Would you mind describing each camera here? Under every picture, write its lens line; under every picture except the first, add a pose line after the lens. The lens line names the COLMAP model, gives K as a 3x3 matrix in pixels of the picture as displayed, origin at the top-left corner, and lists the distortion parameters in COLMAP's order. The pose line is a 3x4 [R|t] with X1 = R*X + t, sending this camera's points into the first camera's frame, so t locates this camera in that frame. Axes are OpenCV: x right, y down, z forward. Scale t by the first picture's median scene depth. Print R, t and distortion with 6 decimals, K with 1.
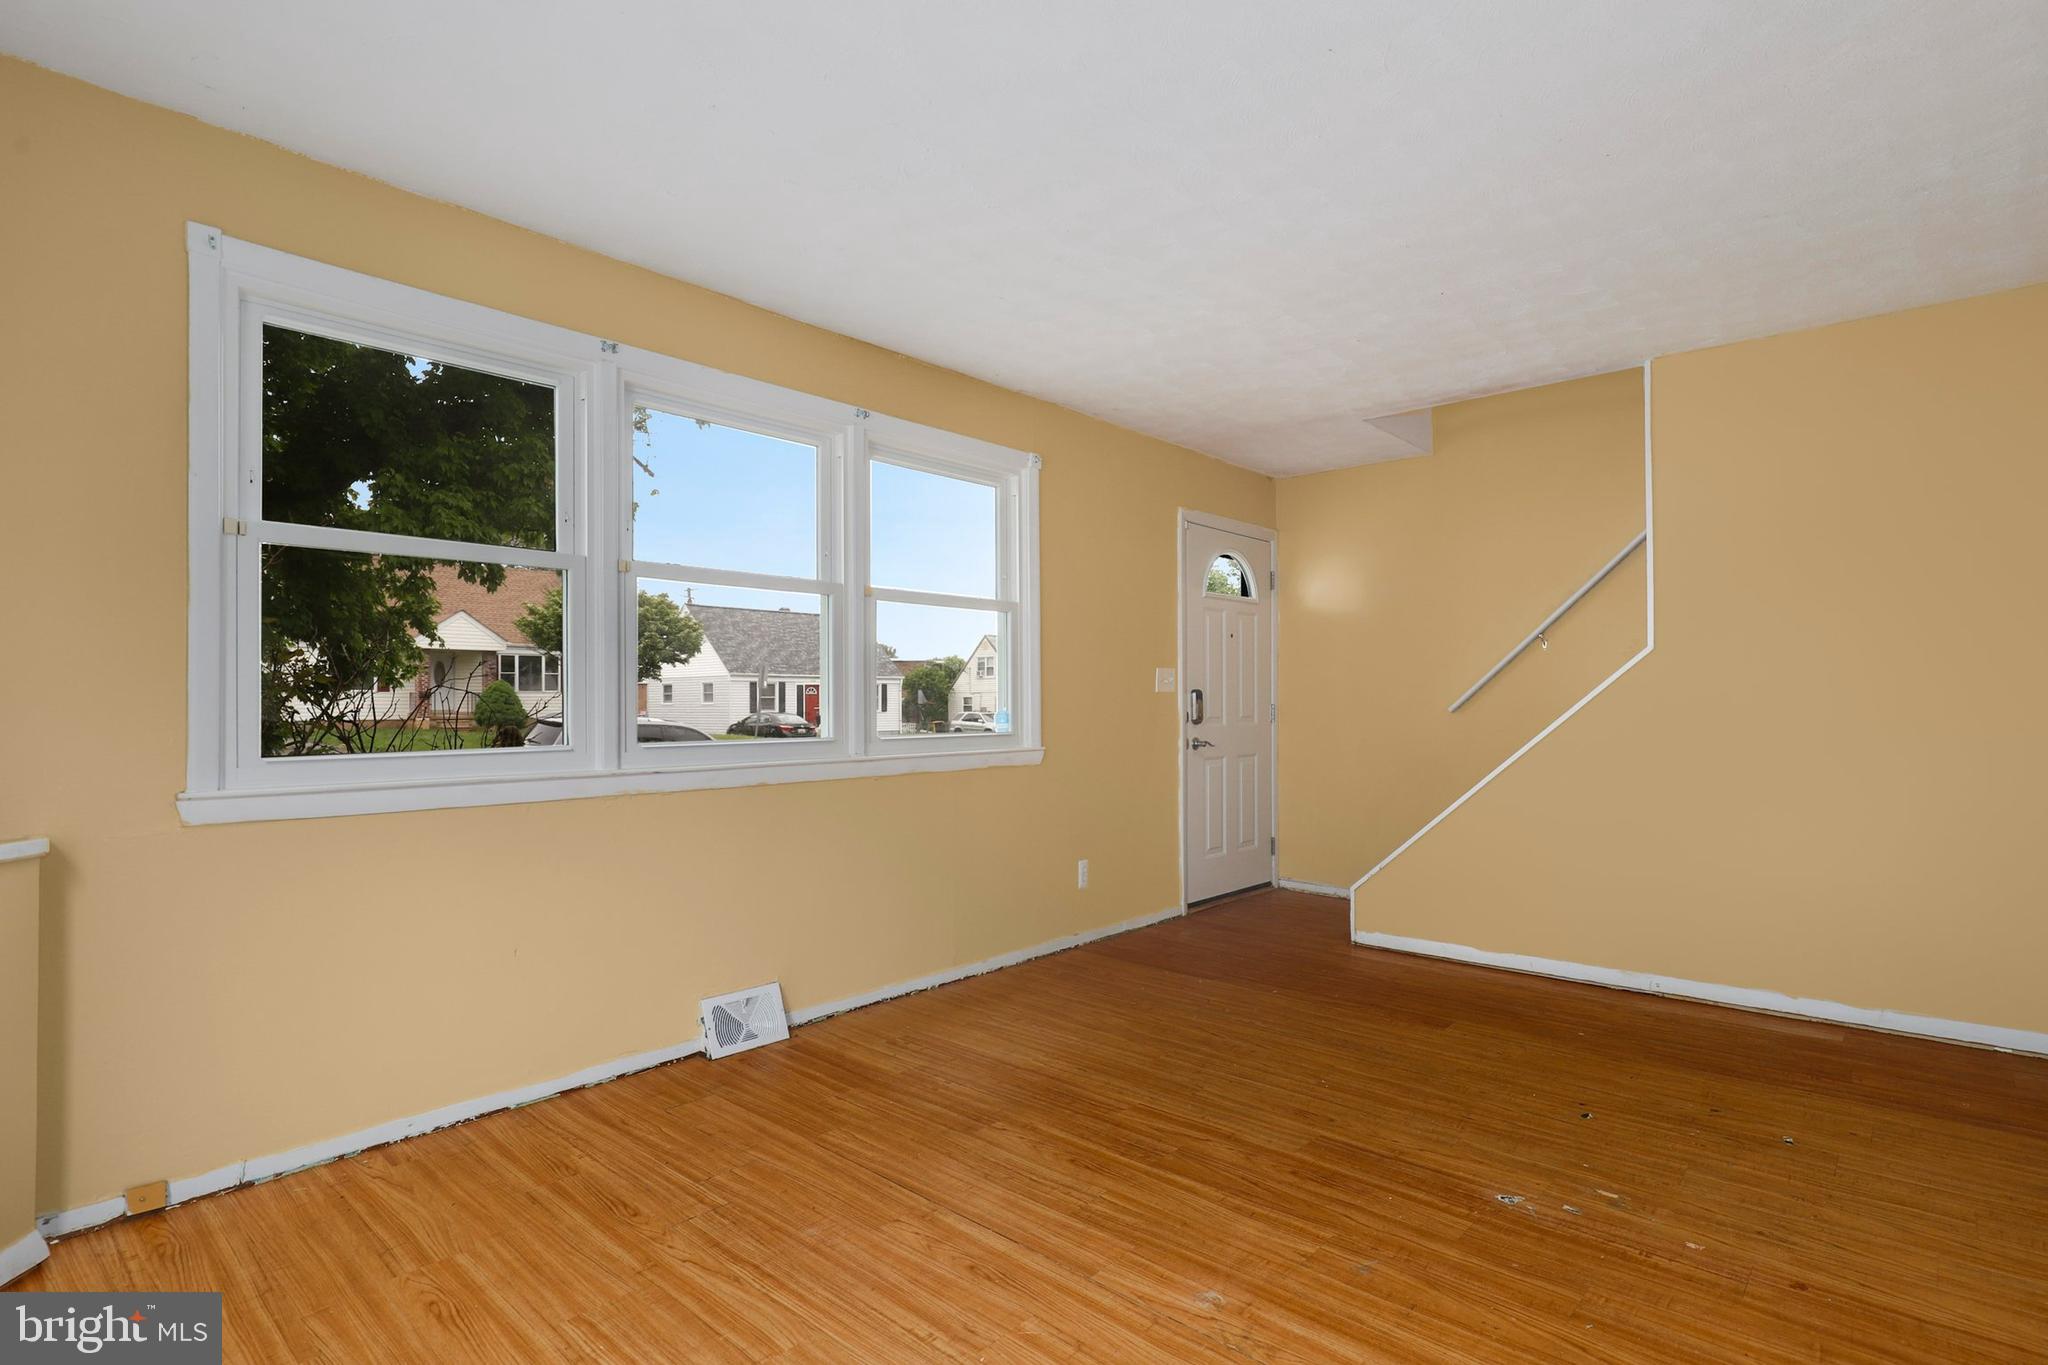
lens RADIAL K [[973.8, 0, 1031.2], [0, 973.8, 683.1], [0, 0, 1]] dist [-0.002261, 0.000423]
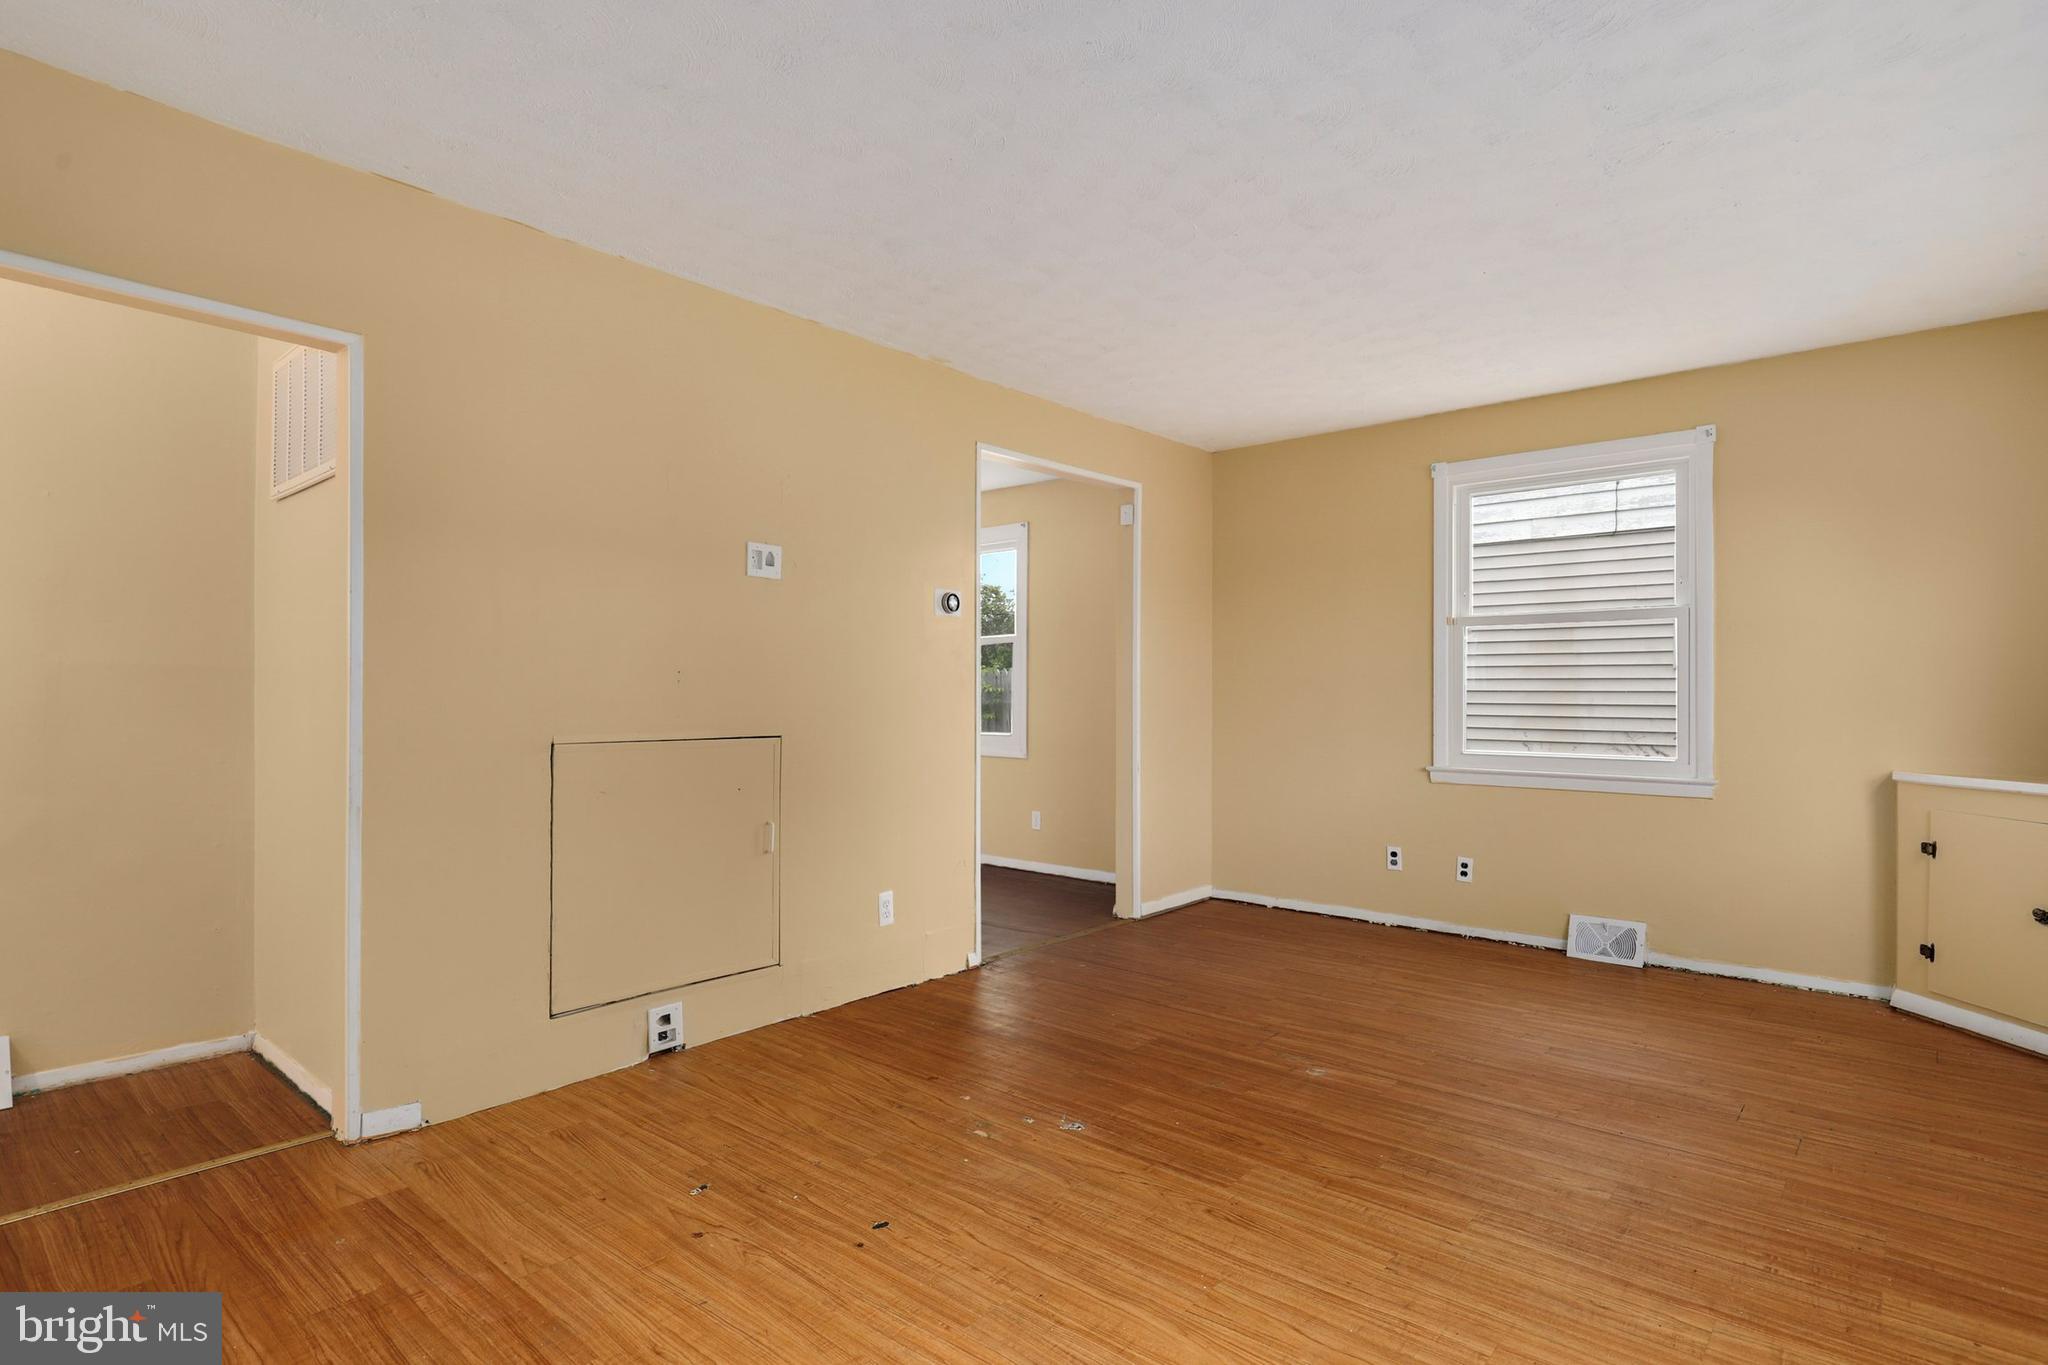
lens RADIAL K [[1035.8, 0, 1021.9], [0, 1035.8, 691.2], [0, 0, 1]] dist [-0.001652, -0.000912]
pose [[-0.999907, -0.003800, -0.013114, 0.537705], [-0.003495, 0.999725, -0.023209, 0.042159], [0.013198, -0.023161, -0.999645, 2.105302]]
